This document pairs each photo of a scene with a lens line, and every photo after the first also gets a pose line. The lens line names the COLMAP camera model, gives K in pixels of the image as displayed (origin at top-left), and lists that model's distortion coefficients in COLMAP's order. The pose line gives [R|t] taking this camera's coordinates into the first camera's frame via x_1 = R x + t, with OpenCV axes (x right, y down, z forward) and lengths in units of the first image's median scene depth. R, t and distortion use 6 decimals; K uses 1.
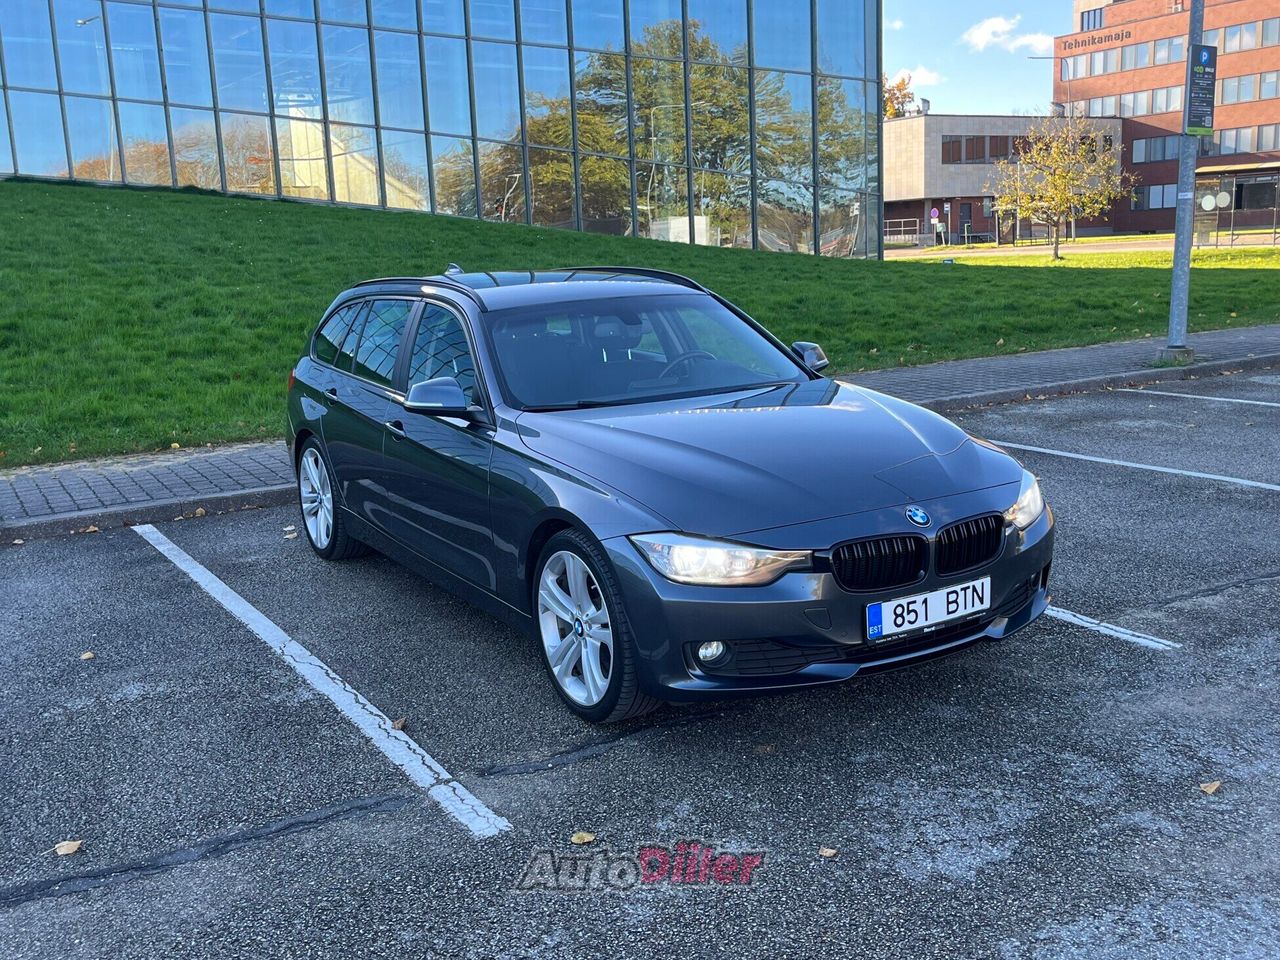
lens RADIAL K [[1312.9, 0, 640.0], [0, 1312.9, 480.0], [0, 0, 1]] dist [0.085351, -0.138520]
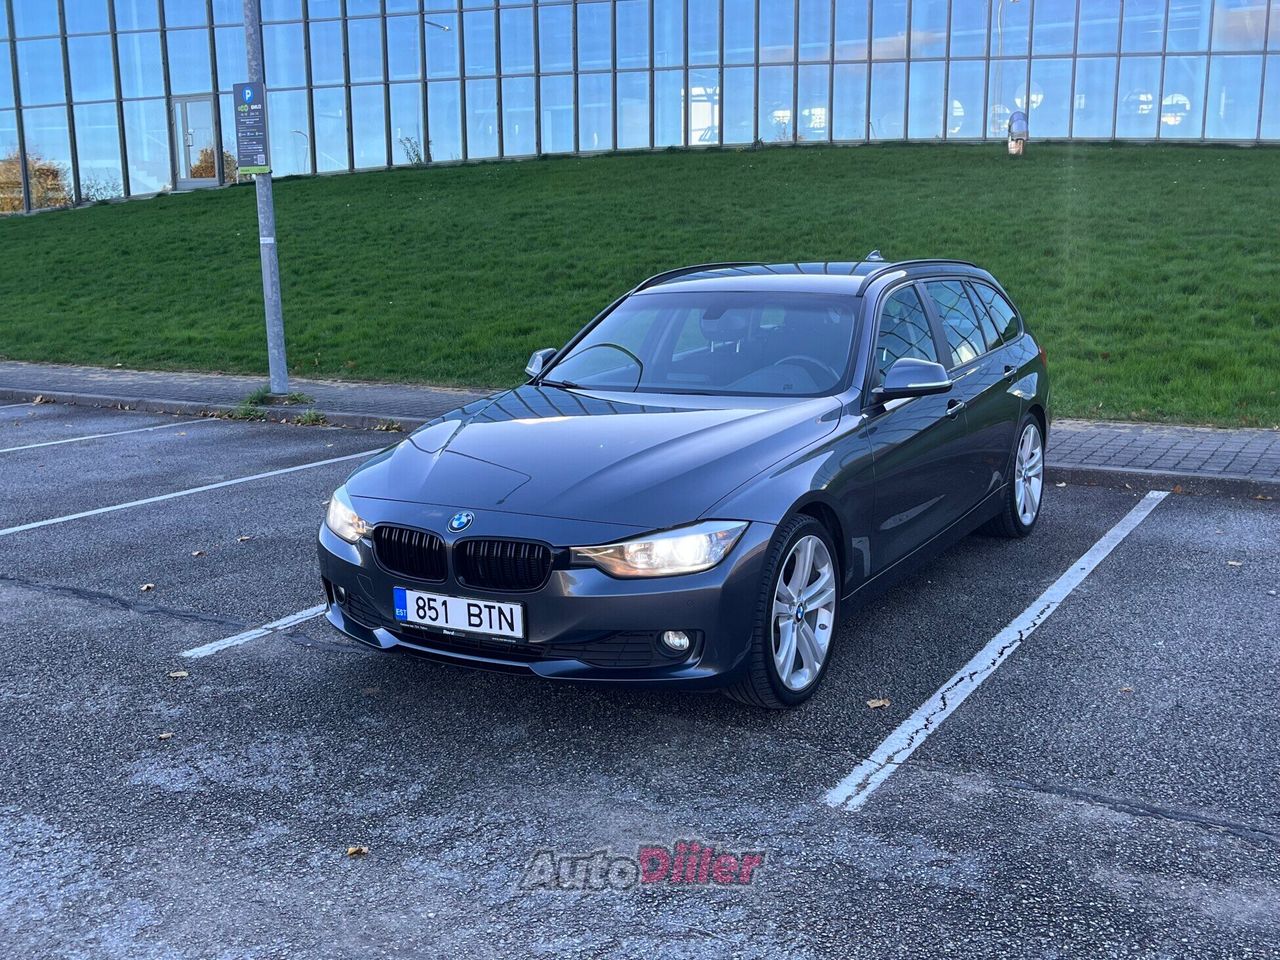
lens RADIAL K [[1296.6, 0, 622.5], [0, 1296.6, 480.4], [0, 0, 1]] dist [0.081674, -0.121260]
pose [[0.466568, 0.191662, -0.863469, 1.098520], [-0.164902, 0.977972, 0.127975, -0.147484], [0.868977, 0.082679, 0.487896, 0.608654]]
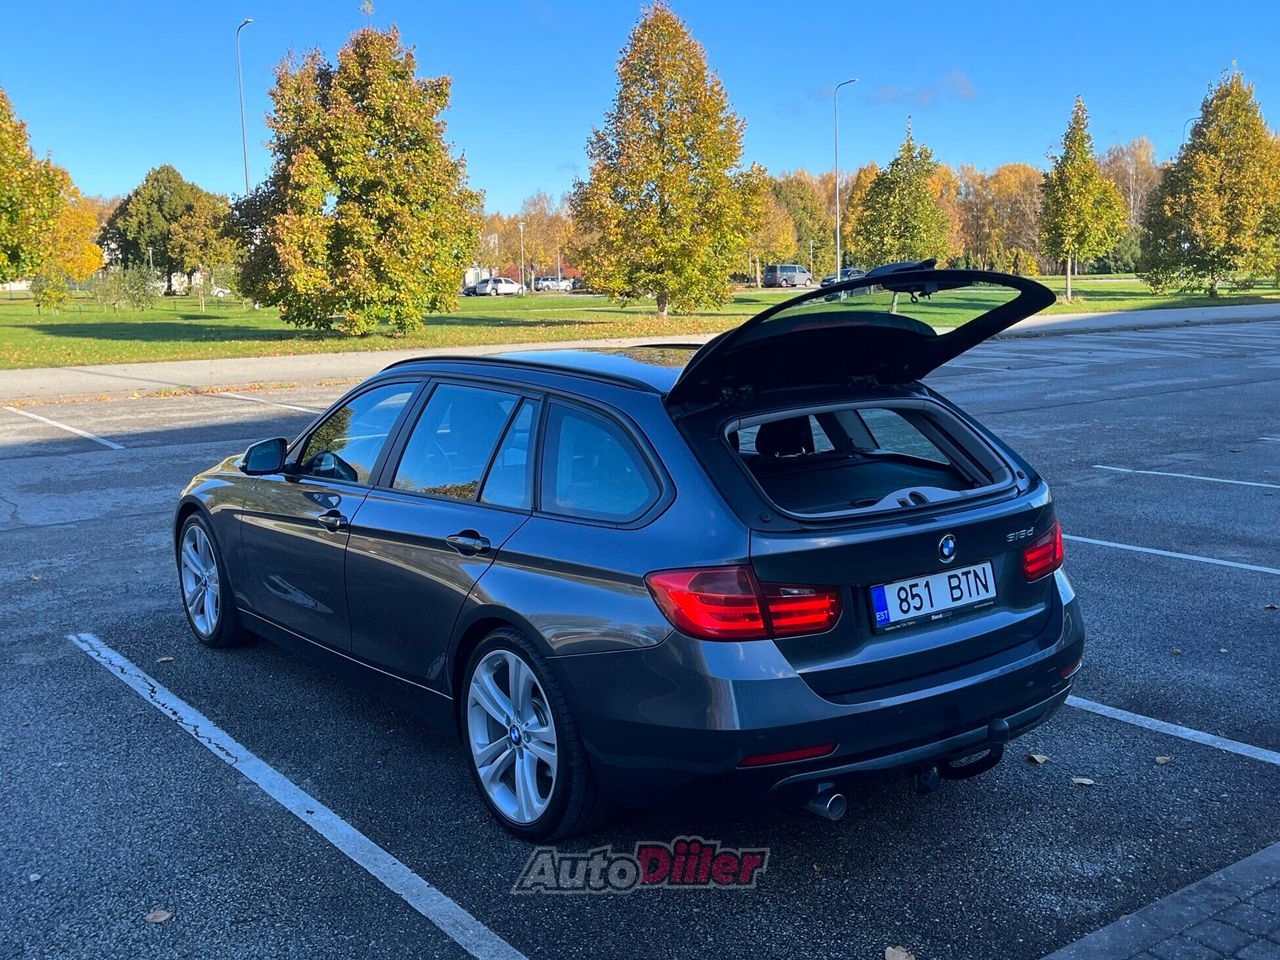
lens RADIAL K [[1305.3, 0, 669.1], [0, 1305.3, 457.2], [0, 0, 1]] dist [0.014005, -0.006669]
pose [[-0.990296, 0.076107, -0.116285, -0.049536], [0.035067, 0.946489, 0.320825, -0.507211], [0.134480, 0.313634, -0.939973, 2.614726]]
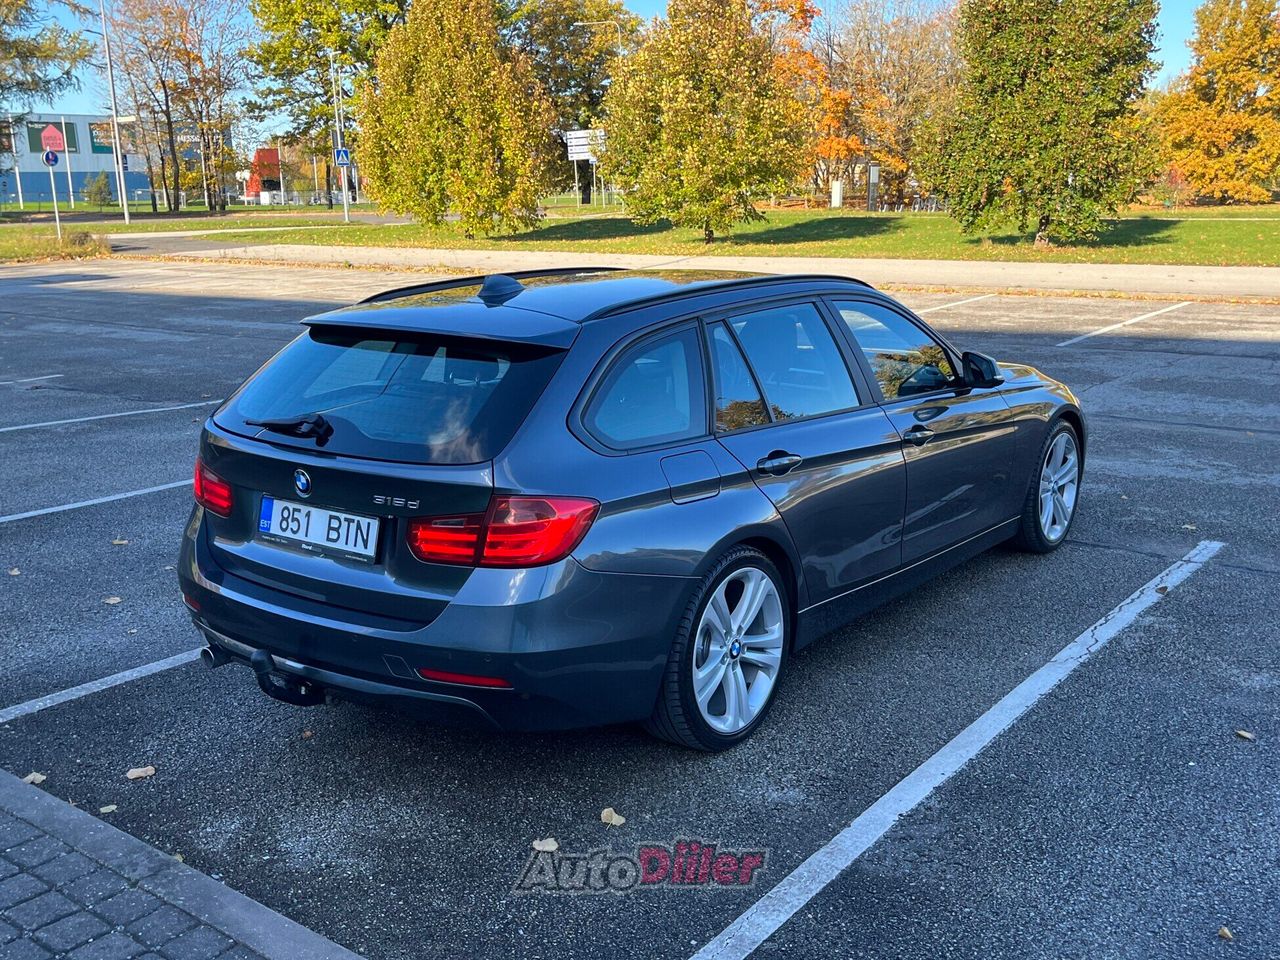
lens RADIAL K [[1308.2, 0, 667.3], [0, 1308.2, 481.6], [0, 0, 1]] dist [0.008800, 0.007236]
pose [[-0.391096, -0.151793, 0.907746, -1.216381], [0.199443, 0.948890, 0.244601, -0.335816], [-0.898480, 0.276707, -0.340833, 1.931279]]
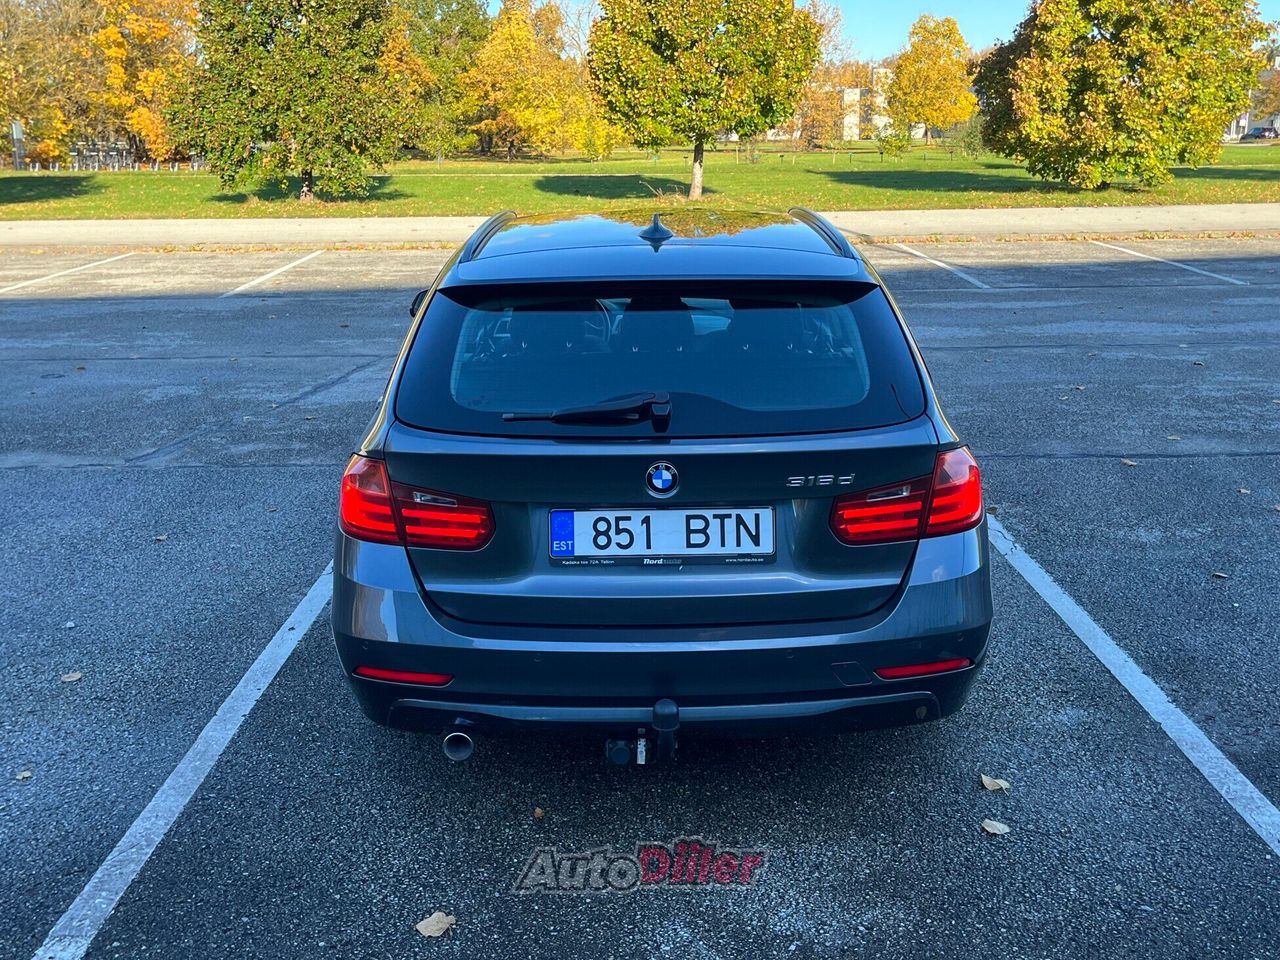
lens RADIAL K [[1316.1, 0, 643.3], [0, 1316.1, 443.9], [0, 0, 1]] dist [0.036673, -0.004555]
pose [[-0.863583, -0.058647, 0.500784, -0.663313], [0.143349, 0.923668, 0.355372, -0.434998], [-0.483400, 0.378680, -0.789257, 2.397648]]
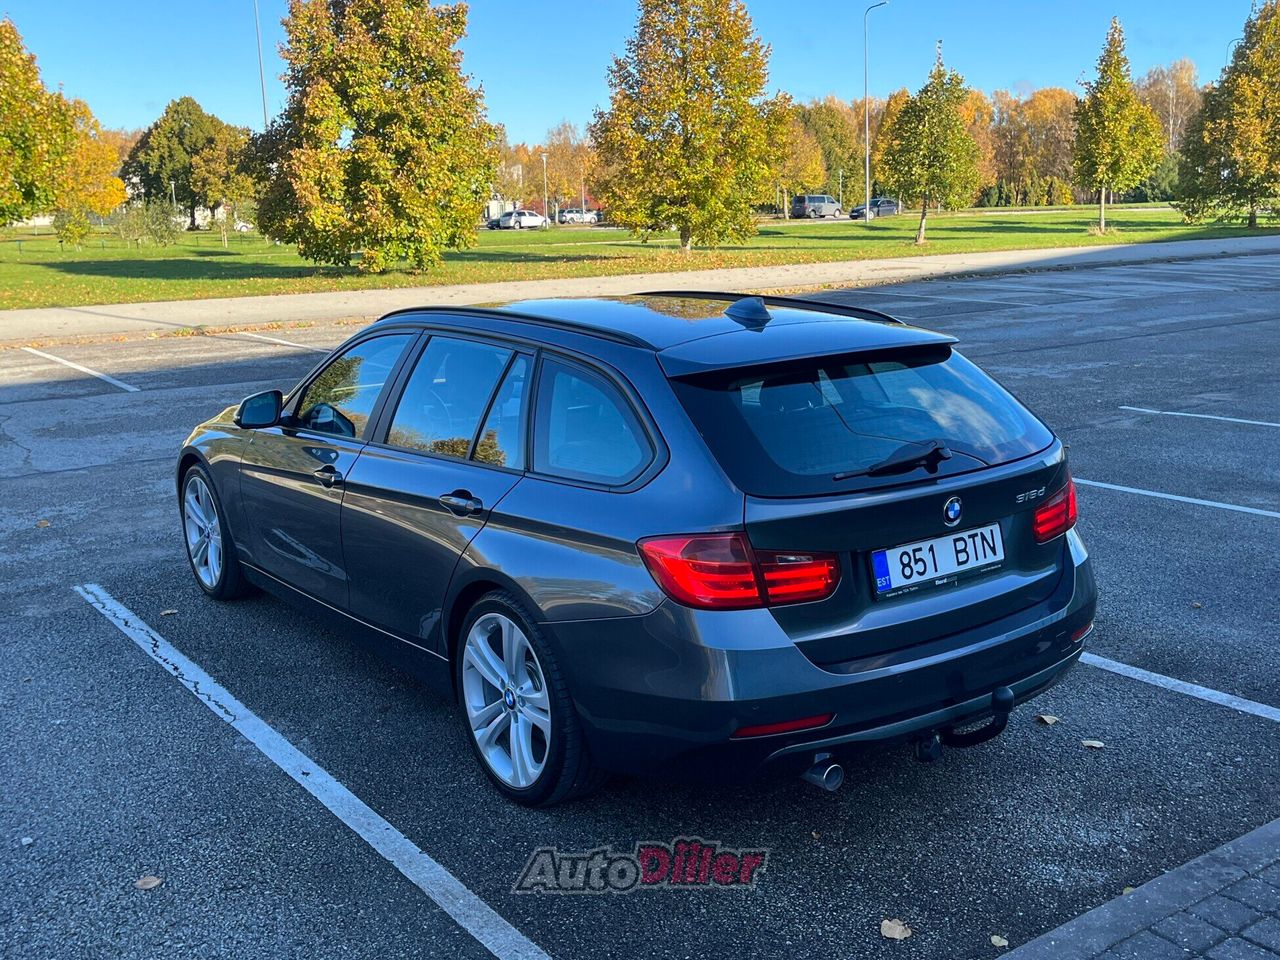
lens RADIAL K [[1308.2, 0, 667.3], [0, 1308.2, 481.6], [0, 0, 1]] dist [0.008800, 0.007236]
pose [[-0.992360, 0.085205, -0.089226, -0.074696], [0.044641, 0.922194, 0.384143, -0.511580], [0.115015, 0.377225, -0.918952, 2.583140]]
